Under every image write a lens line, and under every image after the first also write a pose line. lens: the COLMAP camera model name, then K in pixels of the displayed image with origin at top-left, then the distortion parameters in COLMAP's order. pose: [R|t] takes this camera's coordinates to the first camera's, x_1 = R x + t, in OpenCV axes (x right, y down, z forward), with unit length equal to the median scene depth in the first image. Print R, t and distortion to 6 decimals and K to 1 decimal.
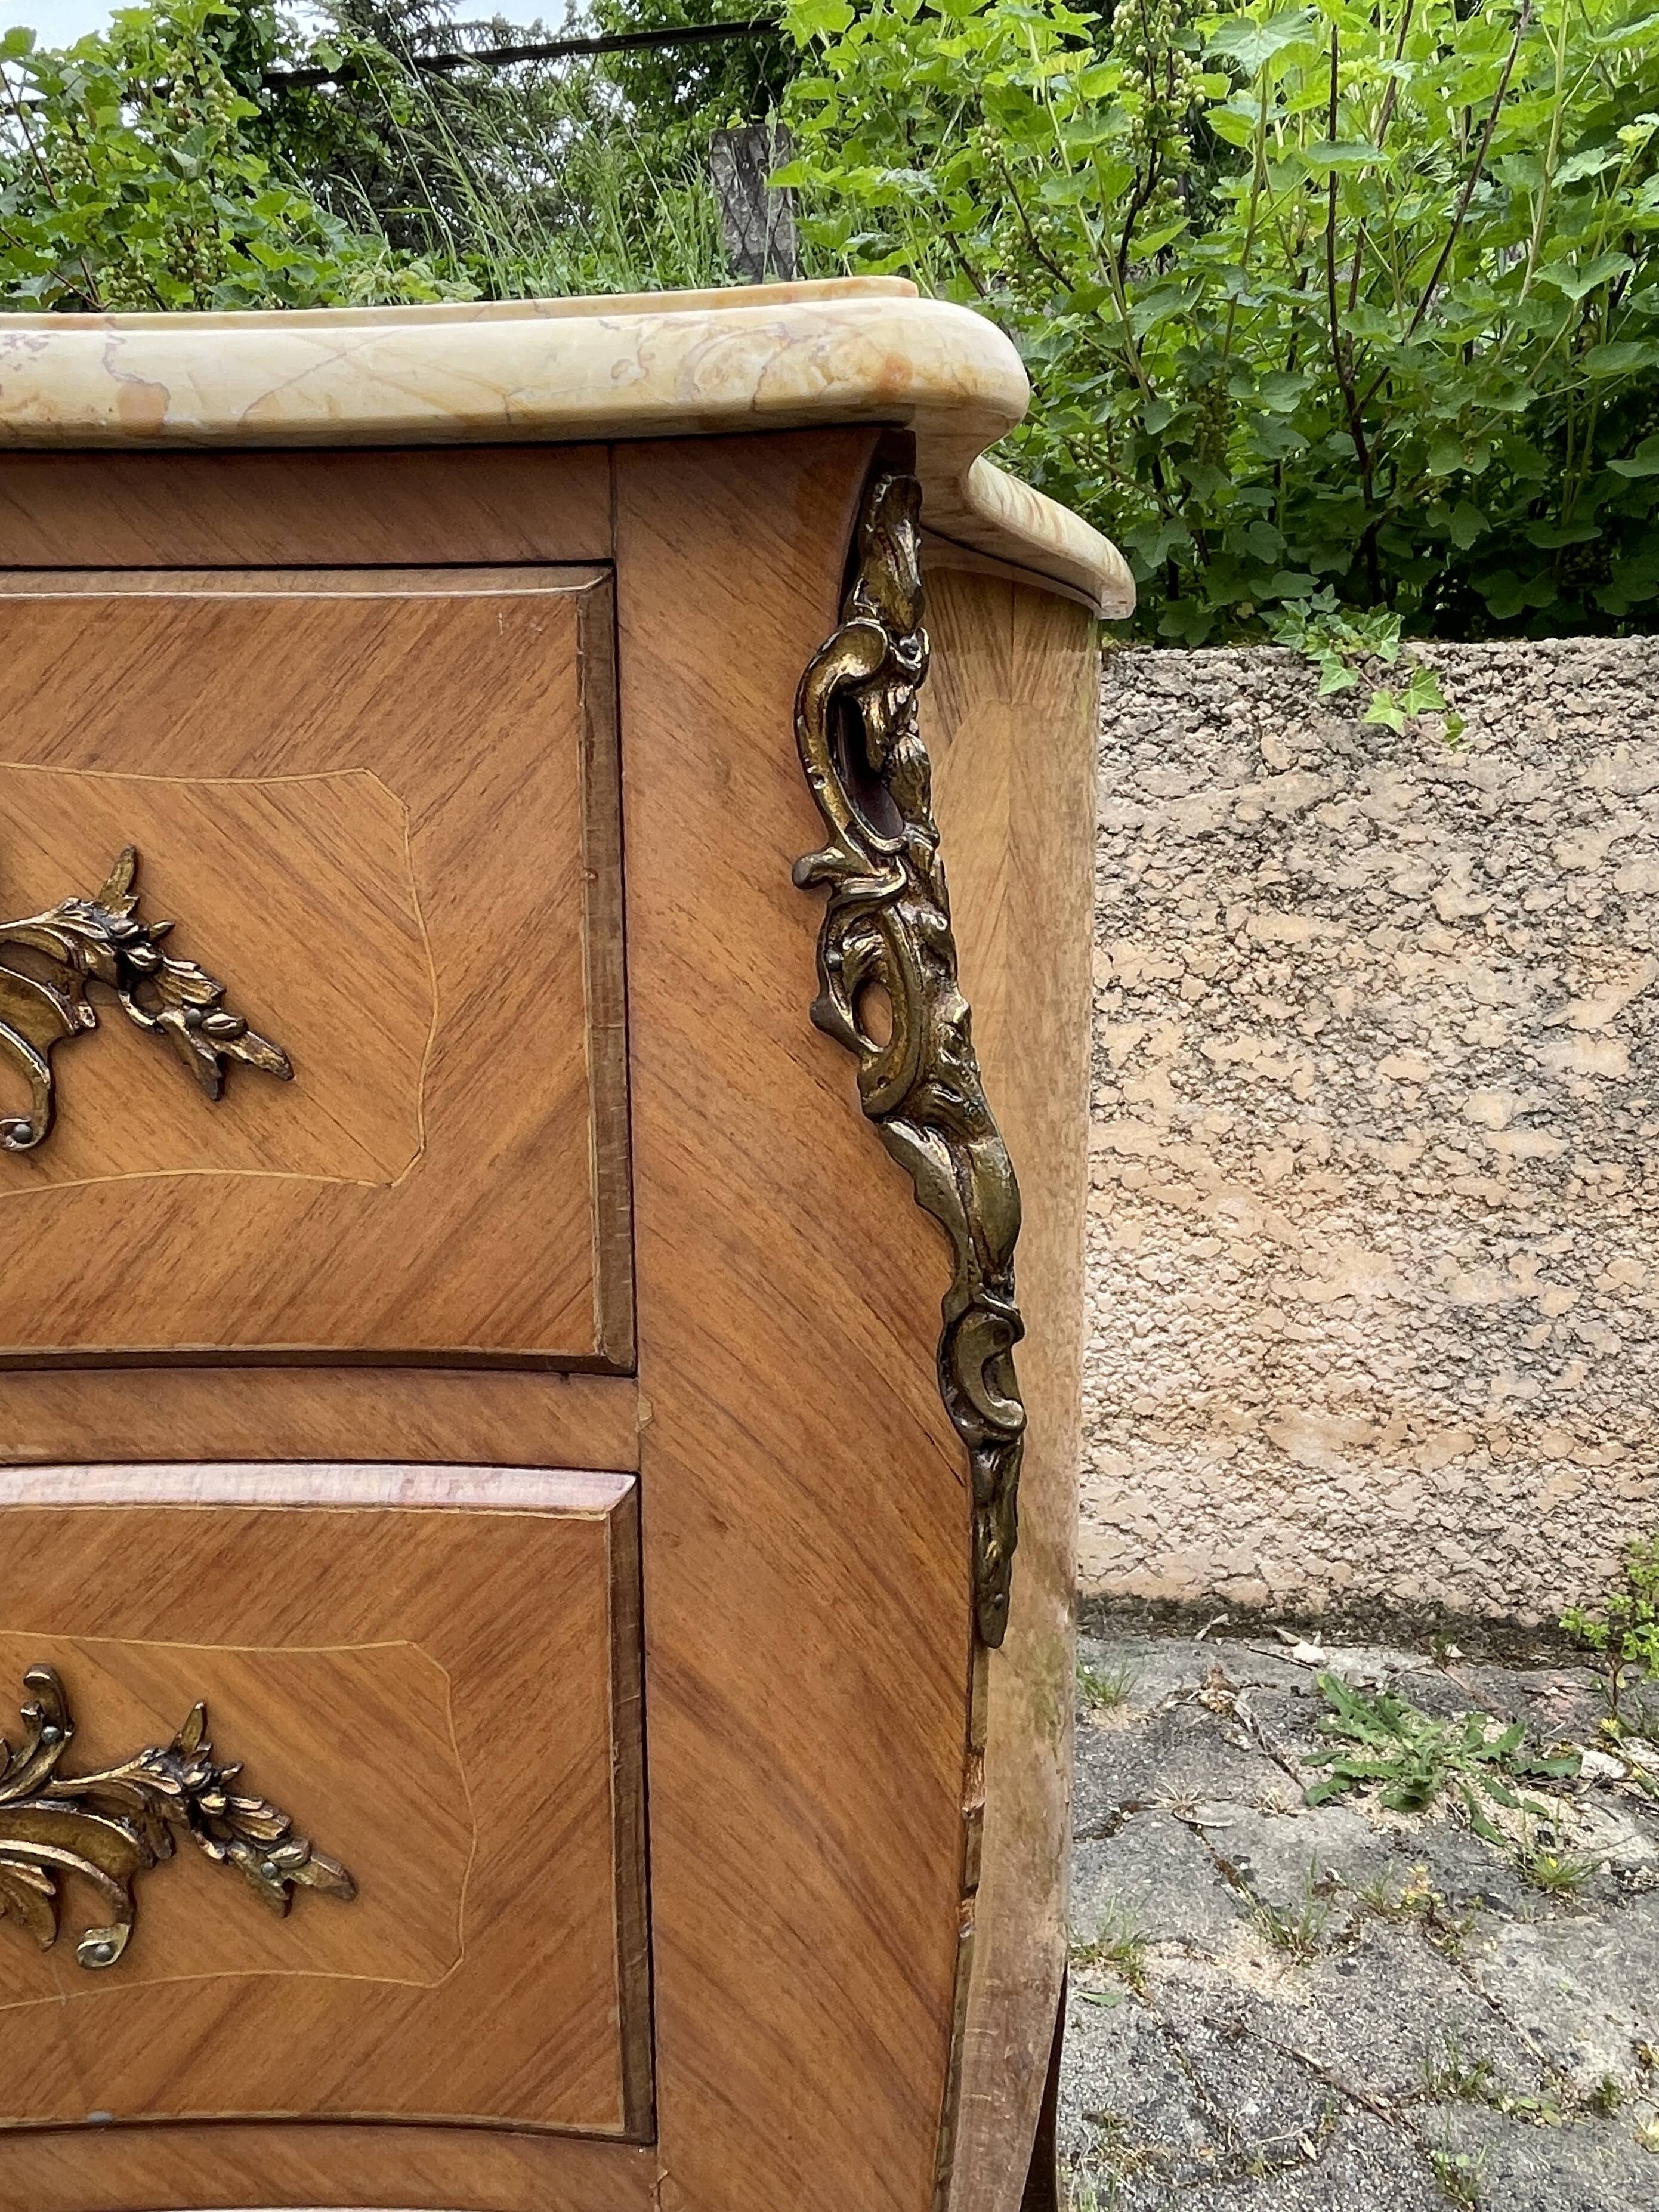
lens RADIAL K [[1618.7, 0, 824.0], [0, 1618.7, 1048.2], [0, 0, 1]] dist [0.007896, 0.001397]
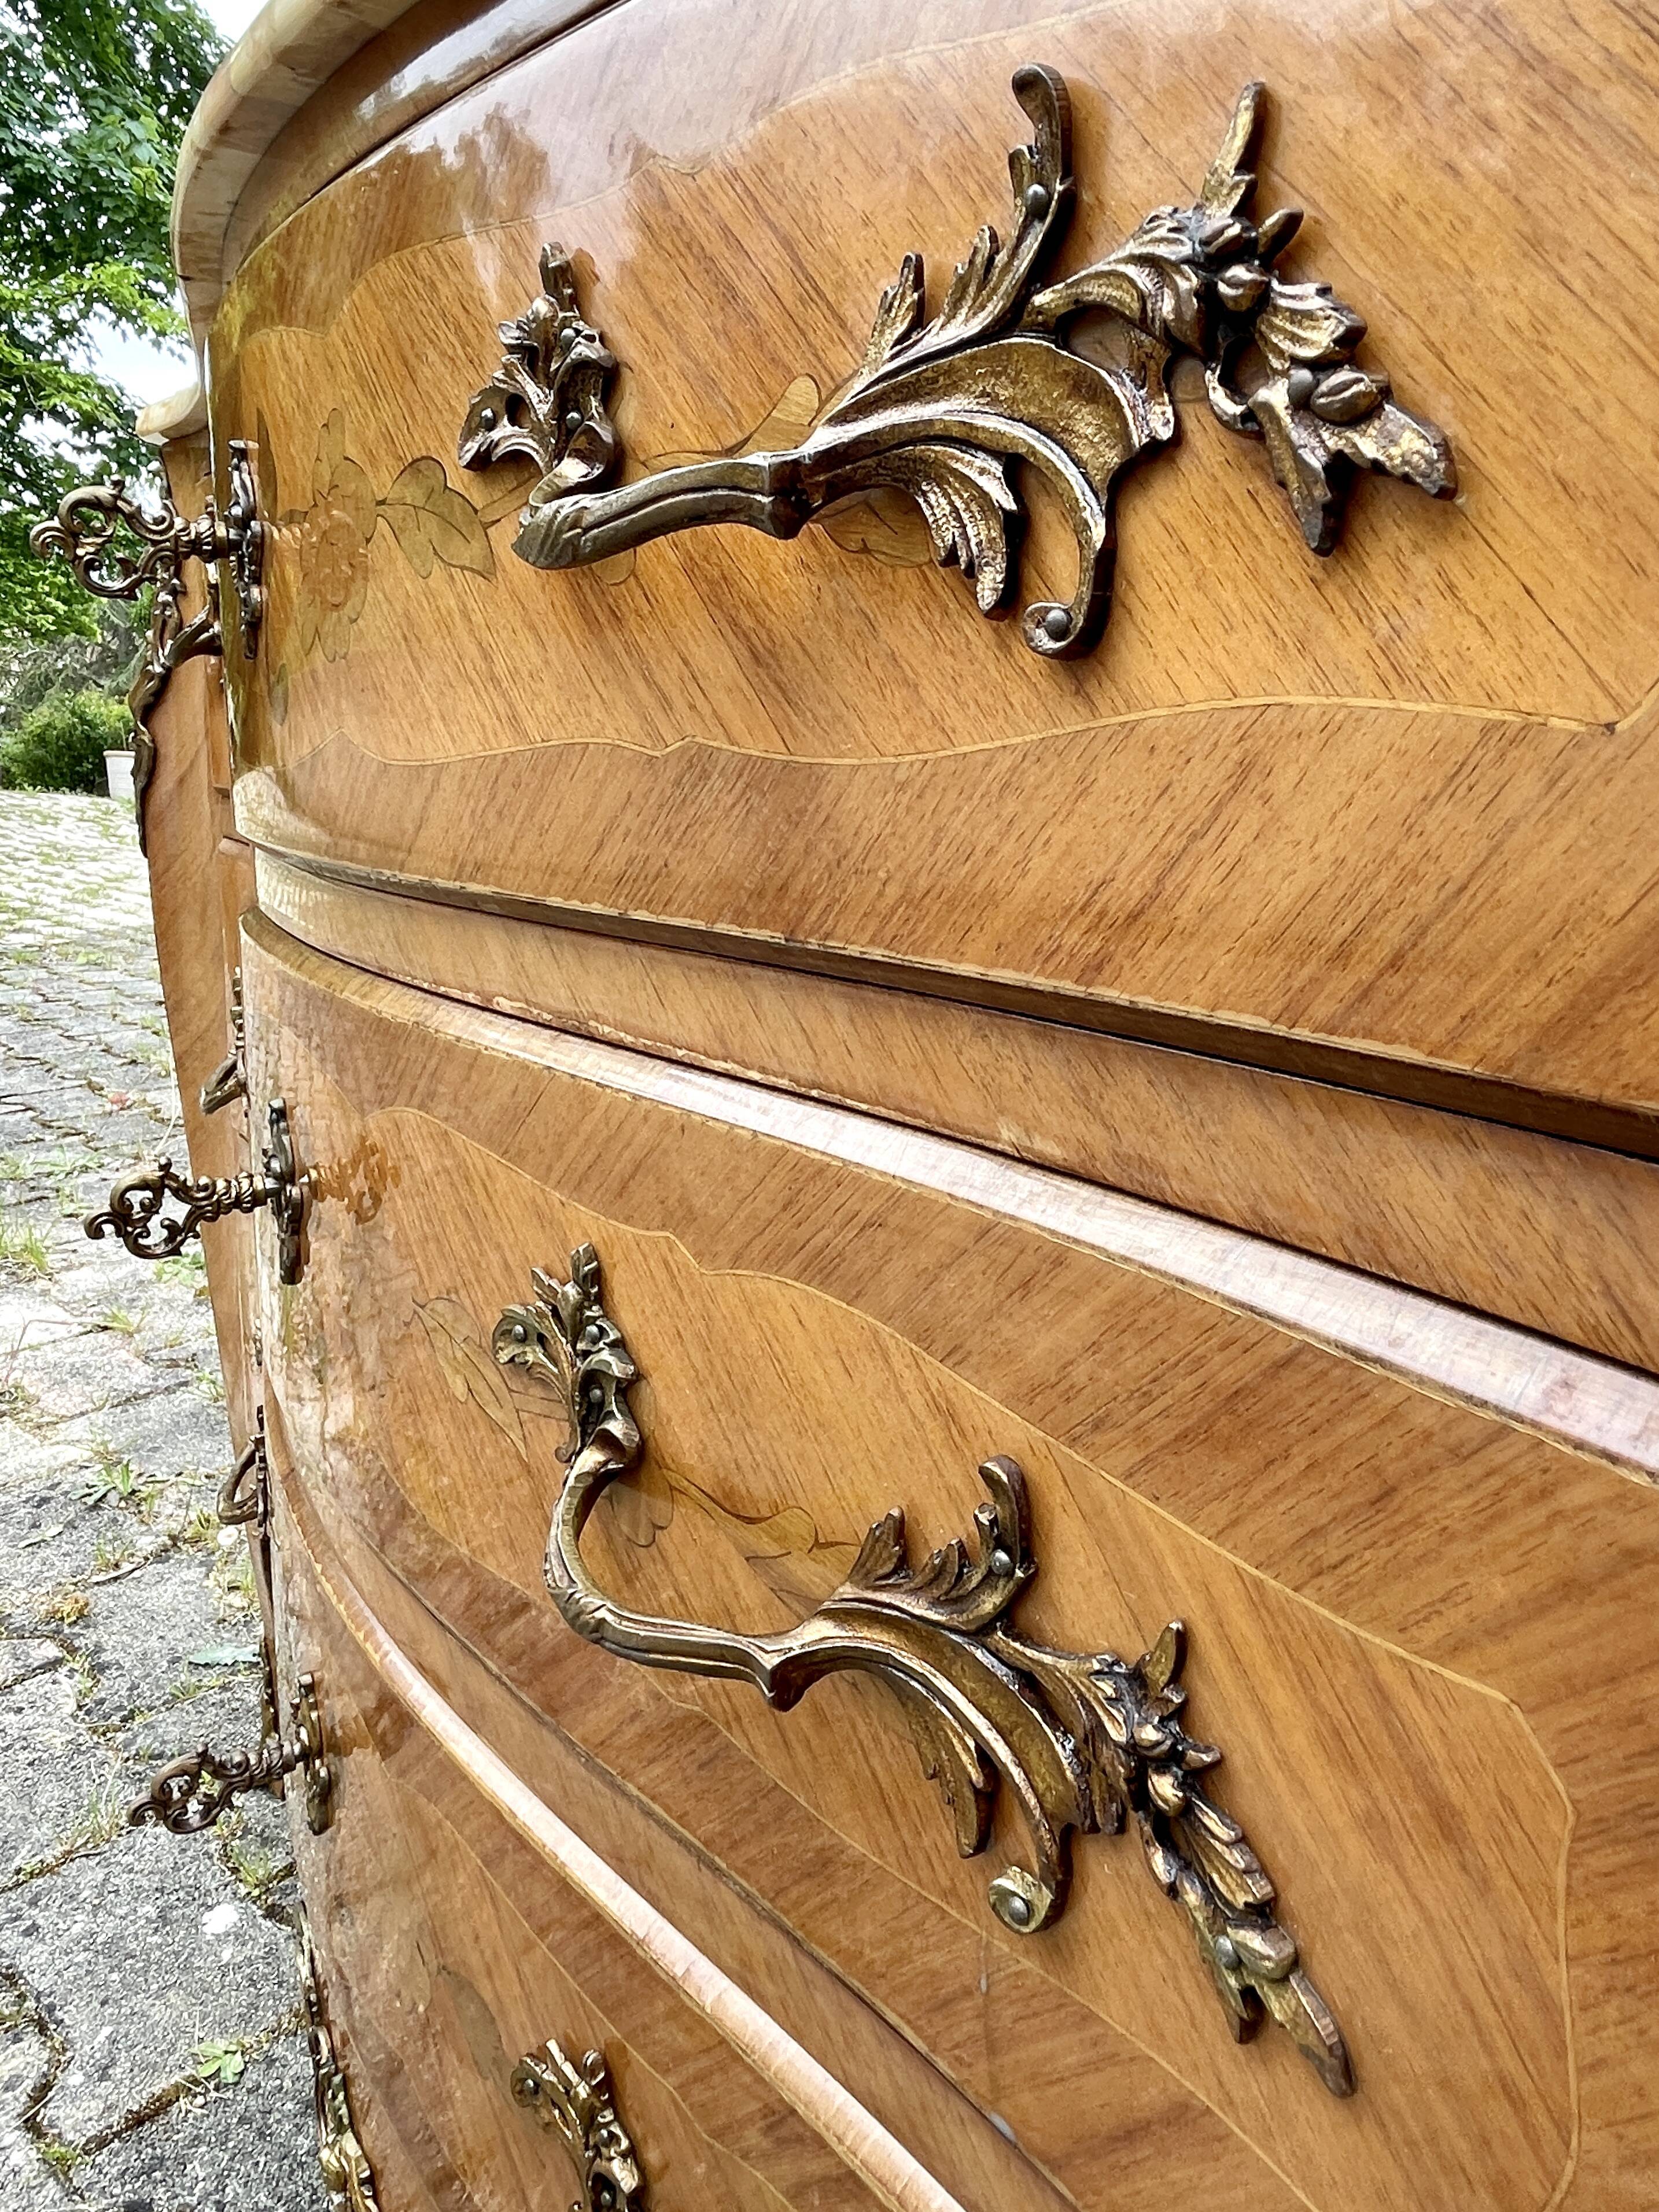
lens RADIAL K [[1617.4, 0, 795.7], [0, 1617.4, 1030.7], [0, 0, 1]] dist [-0.000107, -0.005035]
pose [[0.551166, 0.164374, -0.818045, -0.007026], [-0.154137, 0.983588, 0.093786, 0.153506], [0.820035, 0.074399, 0.567457, 0.529981]]
